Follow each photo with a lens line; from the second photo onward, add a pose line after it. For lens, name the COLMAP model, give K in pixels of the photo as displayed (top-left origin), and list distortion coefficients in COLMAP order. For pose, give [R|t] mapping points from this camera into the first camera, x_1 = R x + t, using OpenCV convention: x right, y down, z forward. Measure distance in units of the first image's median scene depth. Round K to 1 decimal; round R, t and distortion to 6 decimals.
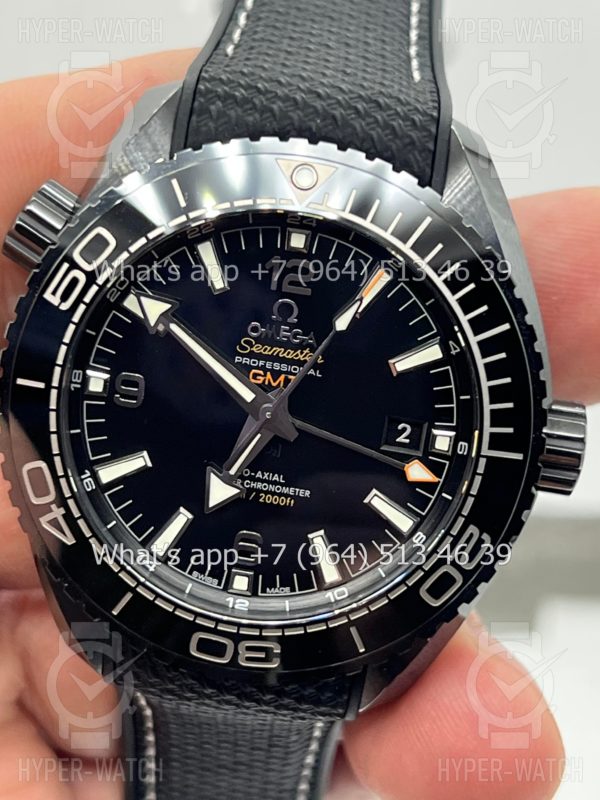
lens RADIAL K [[1834.3, 0, 274.1], [0, 1834.3, 419.6], [0, 0, 1]] dist [0.106281, -0.088611]
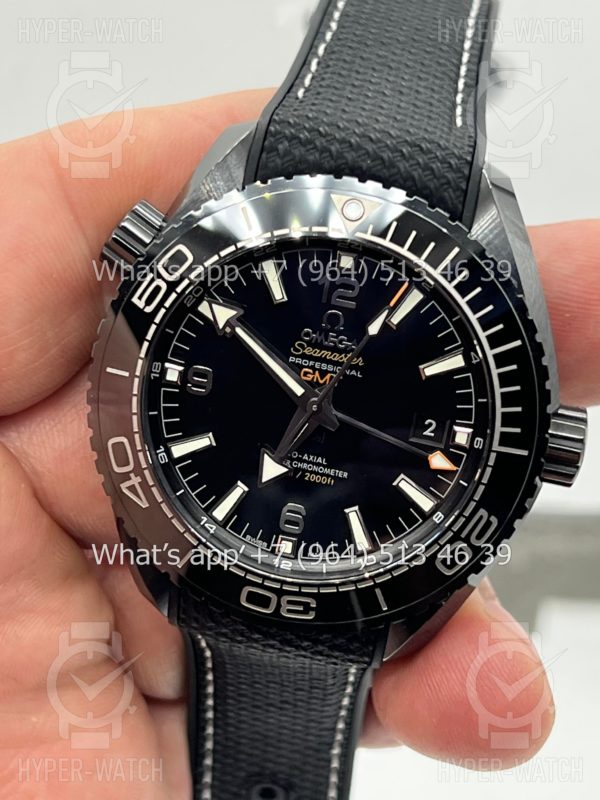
lens RADIAL K [[1841.2, 0, 230.7], [0, 1841.2, 431.6], [0, 0, 1]] dist [0.024891, 0.573327]
pose [[0.995657, 0.048383, -0.079535, 0.037957], [-0.046215, 0.998514, 0.028872, -0.018618], [0.080814, -0.025071, 0.996414, -0.190882]]
